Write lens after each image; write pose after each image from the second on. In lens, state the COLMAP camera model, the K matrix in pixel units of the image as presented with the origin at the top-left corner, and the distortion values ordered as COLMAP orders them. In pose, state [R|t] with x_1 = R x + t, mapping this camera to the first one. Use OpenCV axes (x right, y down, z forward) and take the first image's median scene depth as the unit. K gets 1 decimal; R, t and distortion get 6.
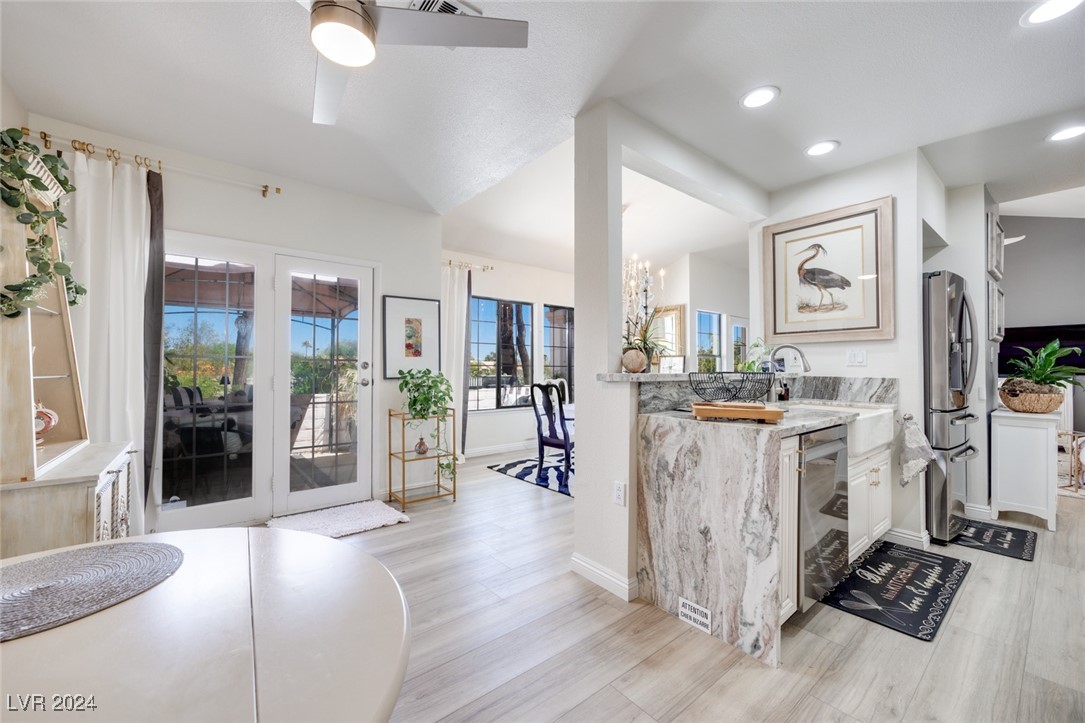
lens RADIAL K [[427.0, 0, 525.4], [0, 427.0, 362.2], [0, 0, 1]] dist [-0.001357, -0.000396]
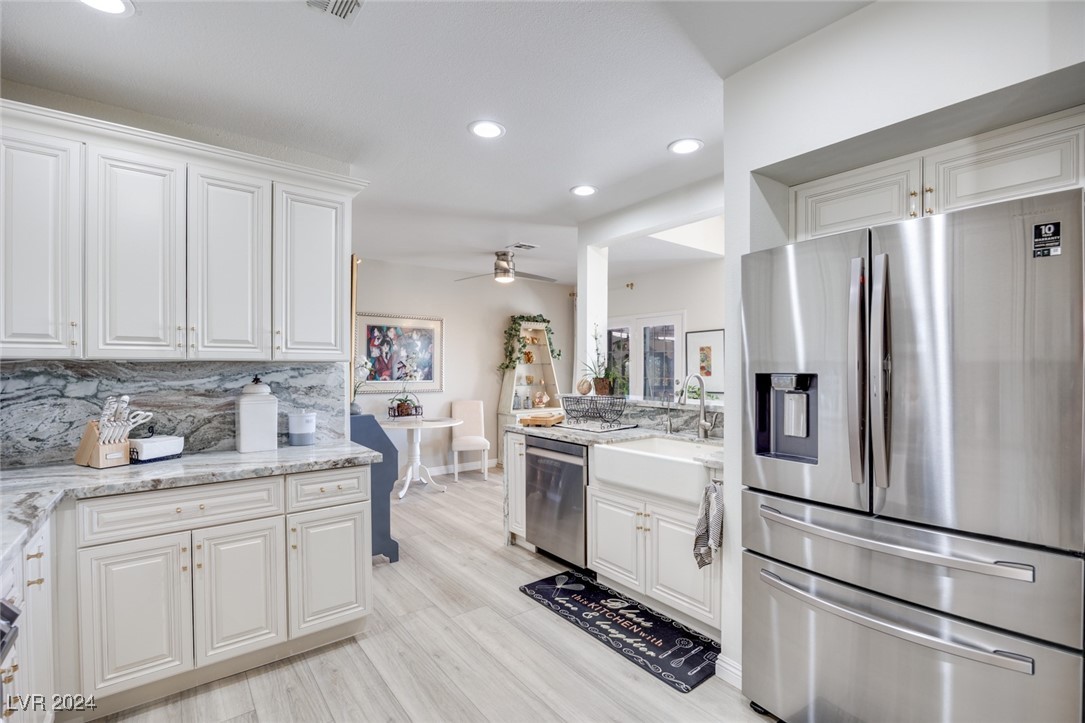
lens RADIAL K [[484.2, 0, 542.6], [0, 484.2, 370.2], [0, 0, 1]] dist [-0.012914, -0.000121]
pose [[-0.005165, 0.001762, -0.999985, 1.622979], [0.014666, 0.999891, 0.001686, -0.054481], [0.999879, -0.014657, -0.005190, 0.691081]]
